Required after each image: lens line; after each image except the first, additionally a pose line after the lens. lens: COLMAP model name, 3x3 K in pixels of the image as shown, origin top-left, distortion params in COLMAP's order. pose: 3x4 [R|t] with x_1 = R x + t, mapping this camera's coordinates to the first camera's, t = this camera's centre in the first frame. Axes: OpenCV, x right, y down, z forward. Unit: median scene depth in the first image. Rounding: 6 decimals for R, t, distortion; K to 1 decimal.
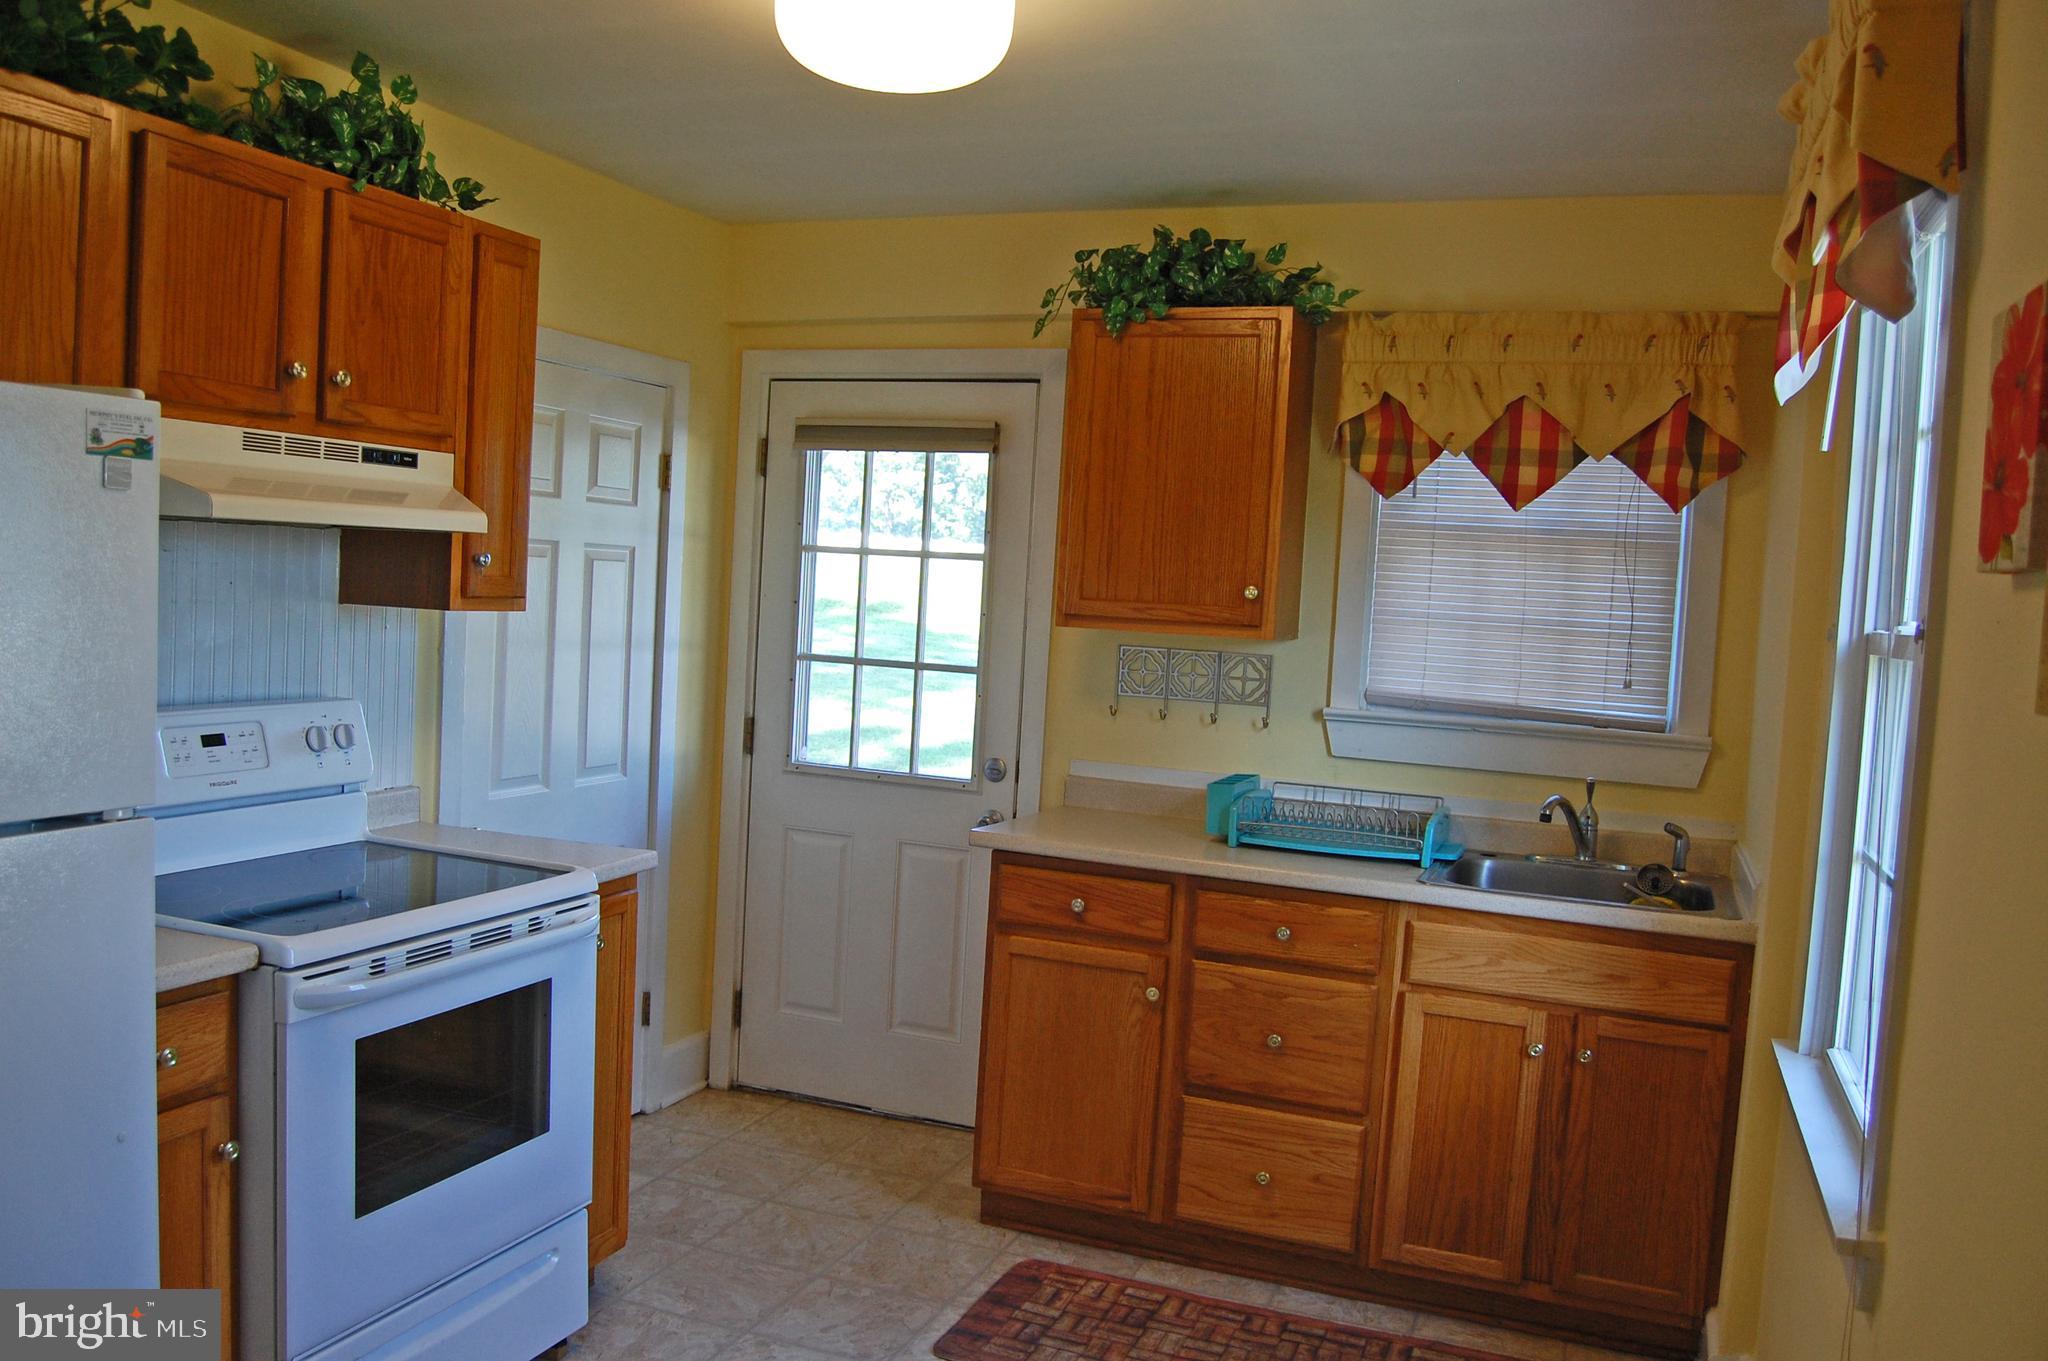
lens RADIAL K [[1610.4, 0, 1024.0], [0, 1610.4, 680.5], [0, 0, 1]] dist [-0.104281, 0.043529]
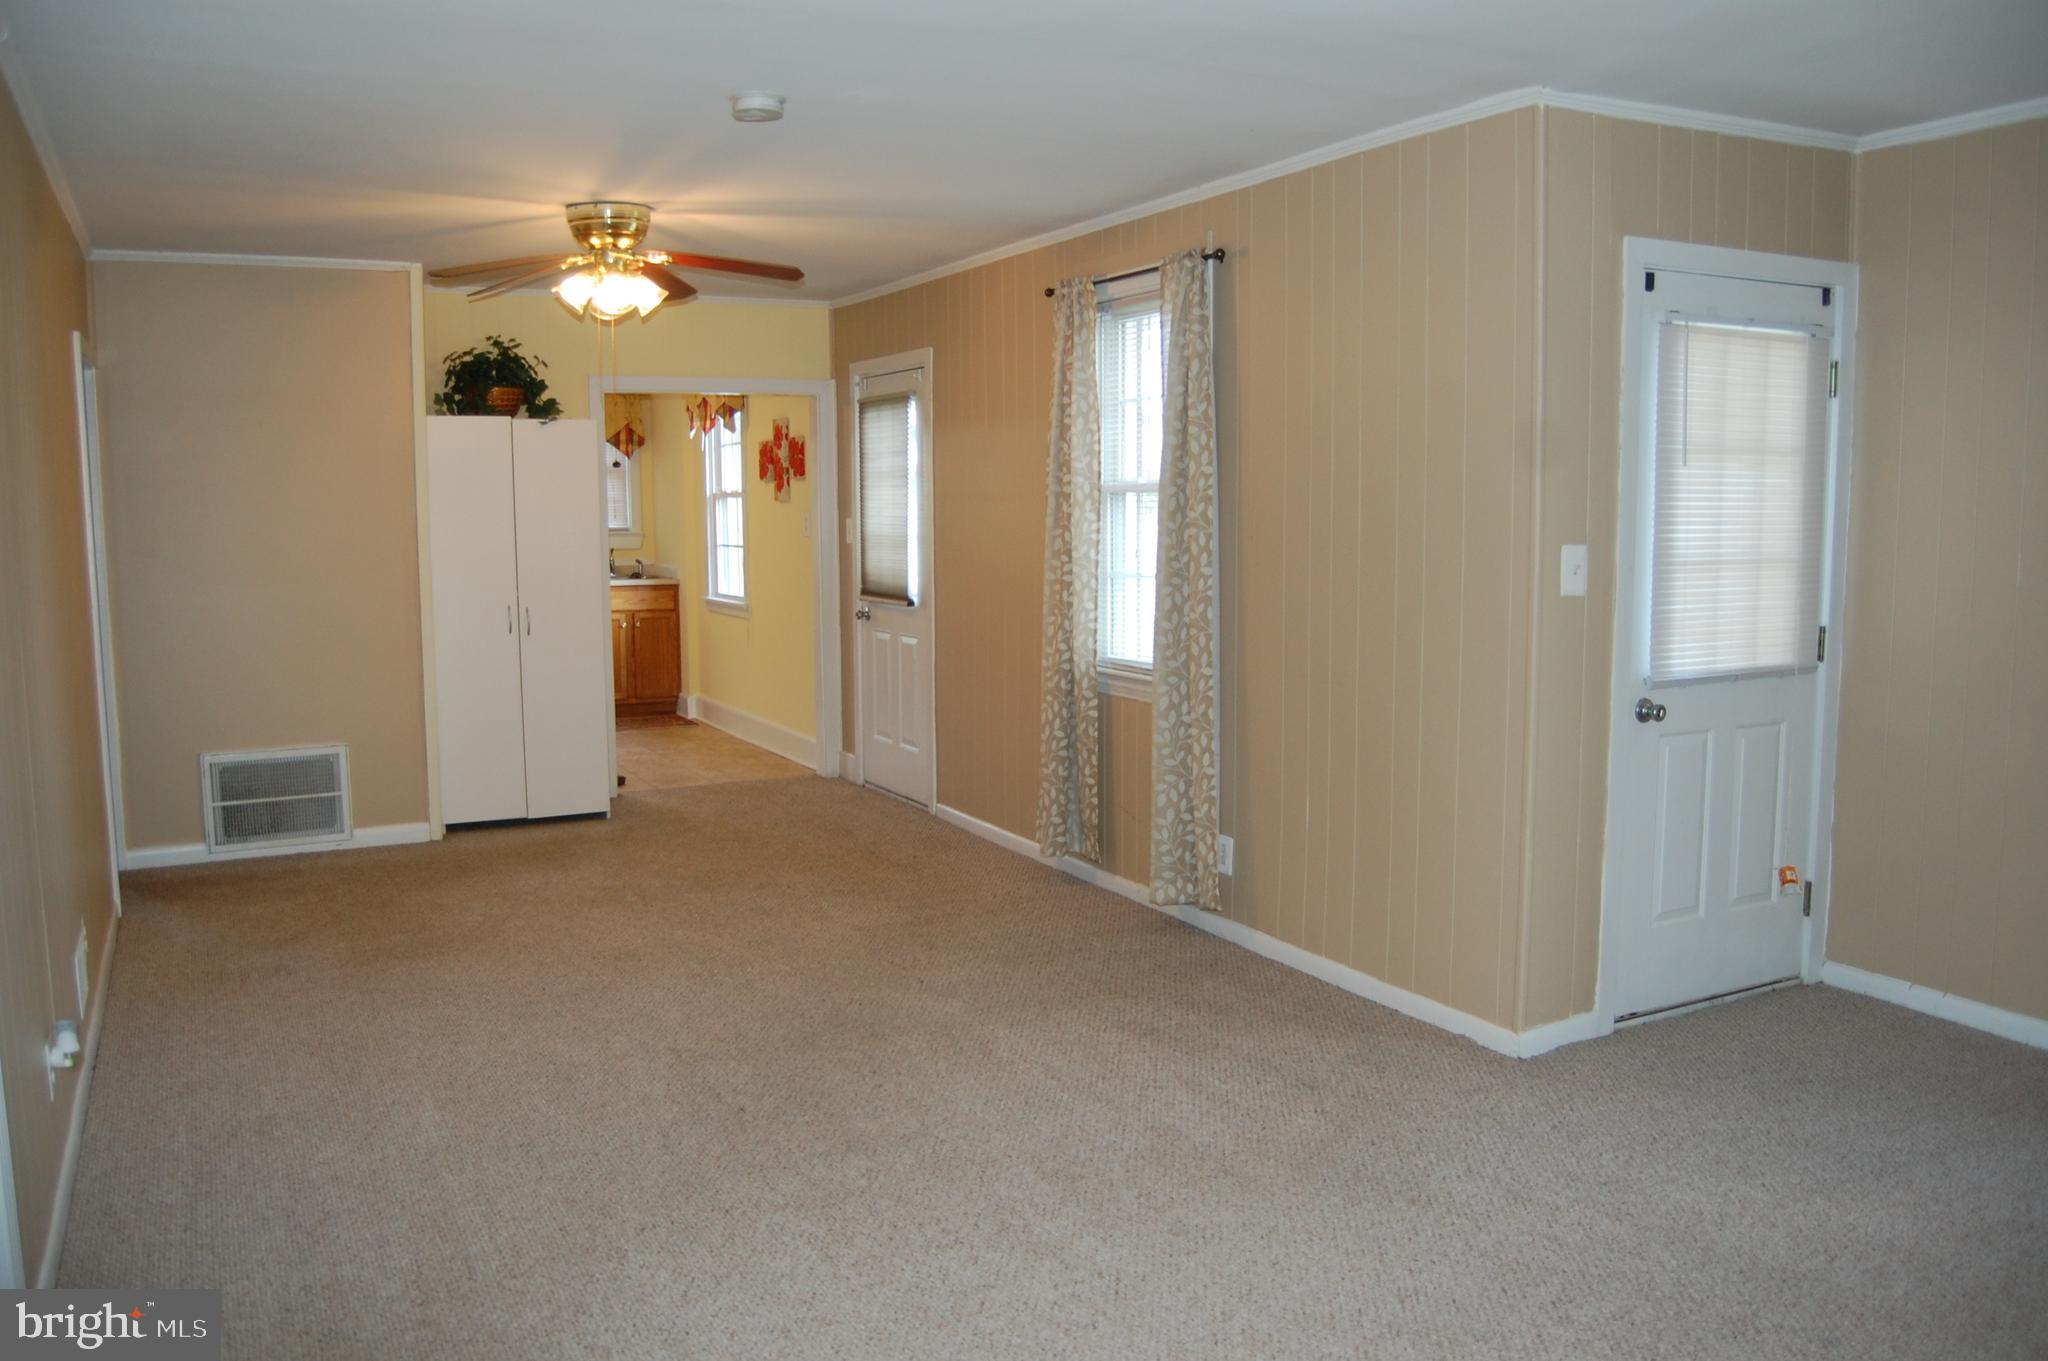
lens RADIAL K [[1610.4, 0, 1024.0], [0, 1610.4, 680.5], [0, 0, 1]] dist [-0.104281, 0.043529]
pose [[0.657039, -0.144668, 0.739846, -1.550814], [0.087955, 0.989422, 0.115358, 0.031817], [-0.748708, -0.010722, 0.662813, -1.771225]]
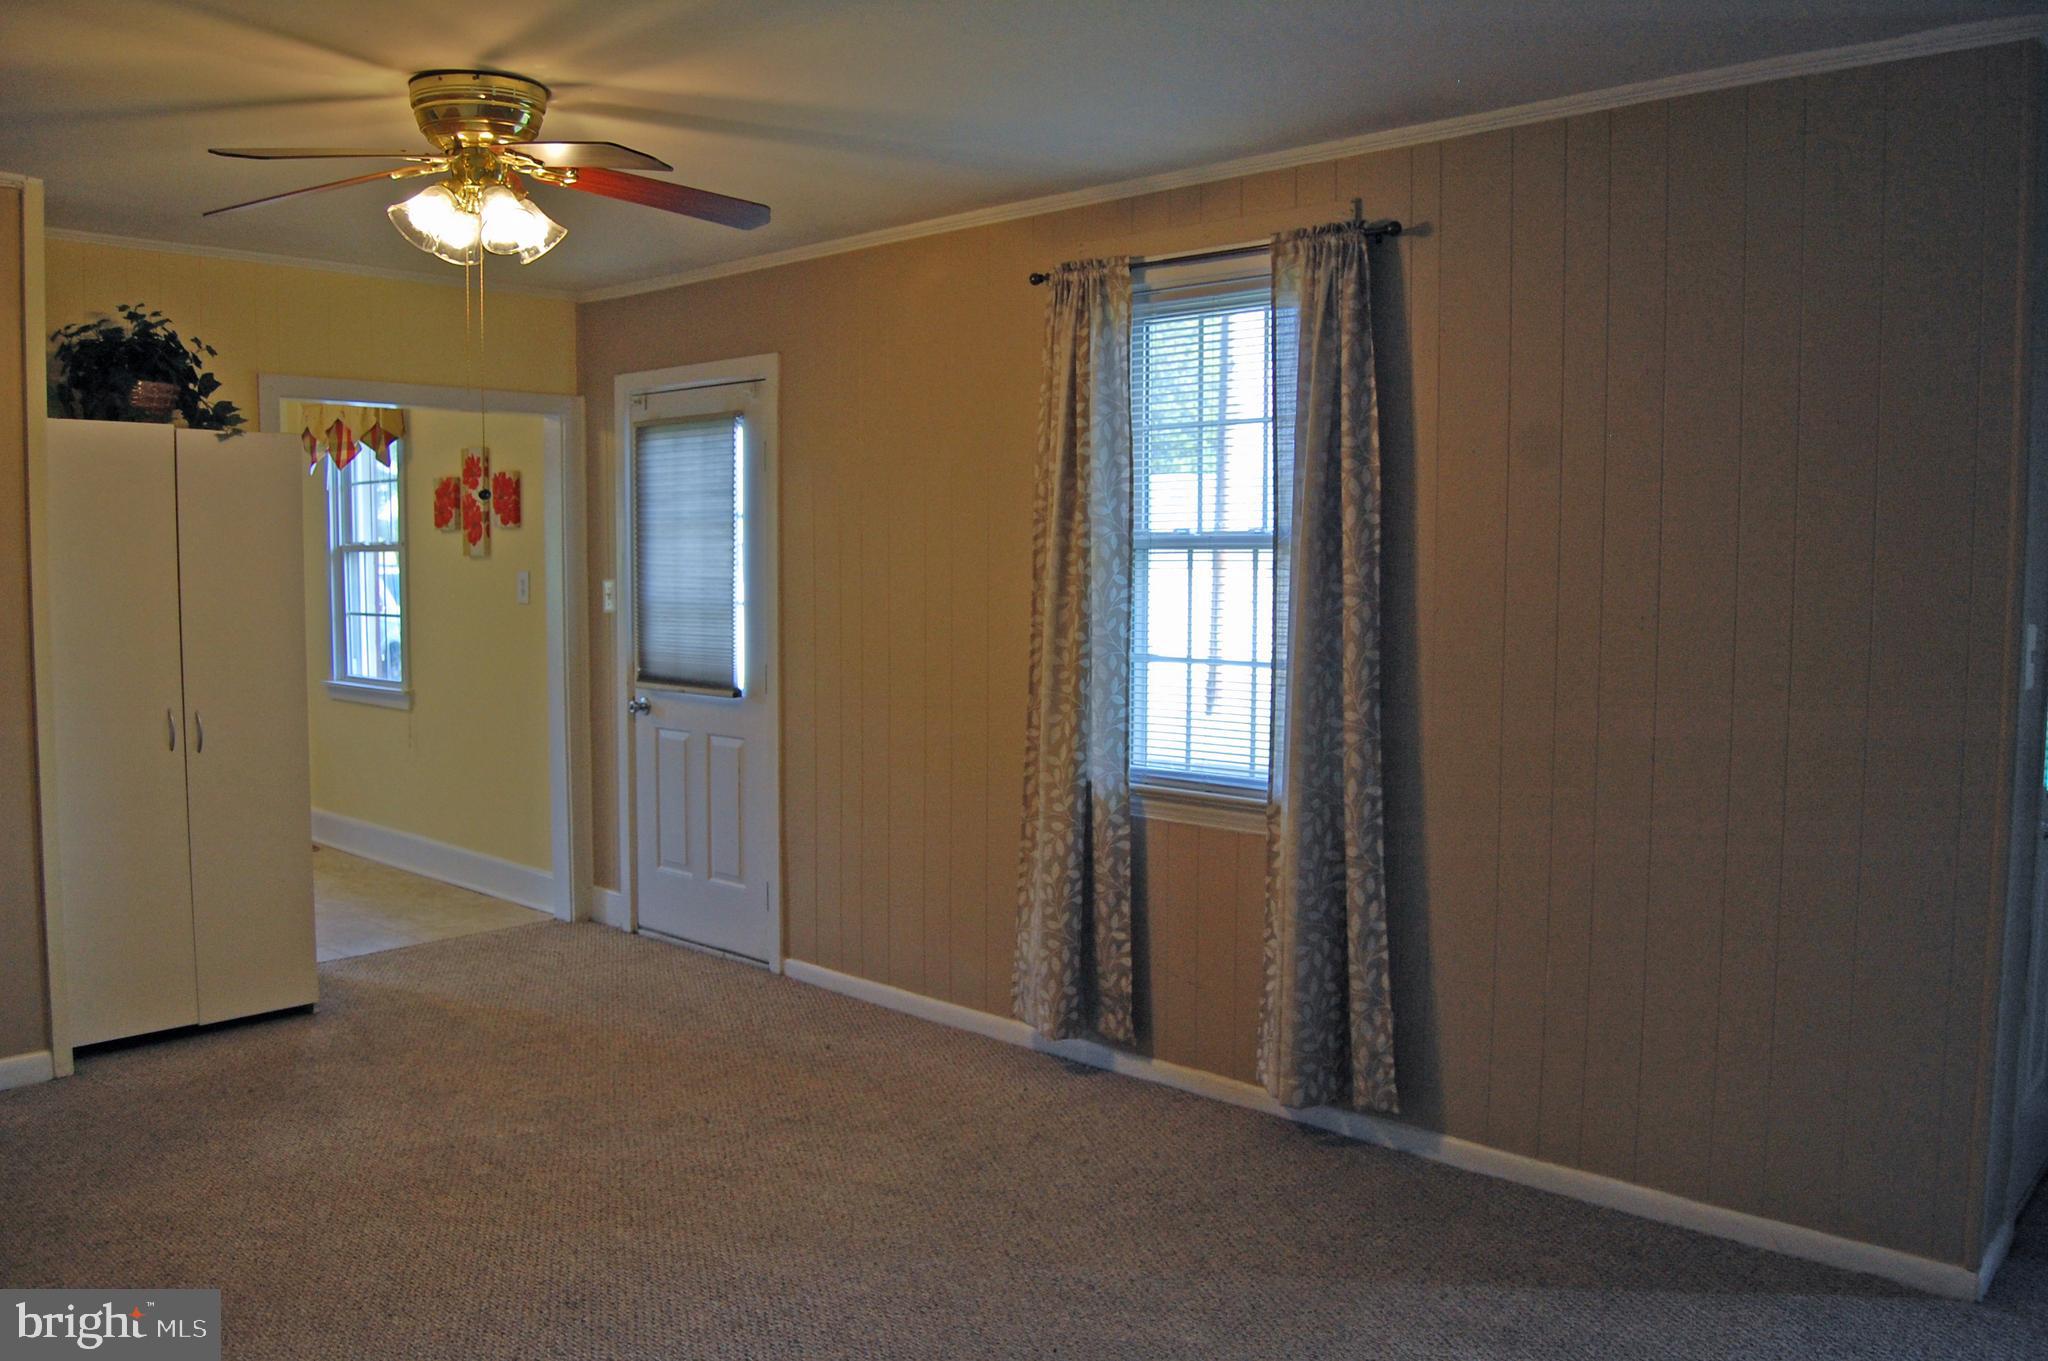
lens RADIAL K [[1610.4, 0, 1024.0], [0, 1610.4, 680.5], [0, 0, 1]] dist [-0.104281, 0.043529]
pose [[0.362214, -0.124079, 0.923799, -1.419561], [0.071220, 0.991887, 0.105299, 0.001773], [-0.929370, 0.027652, 0.368113, -1.065783]]
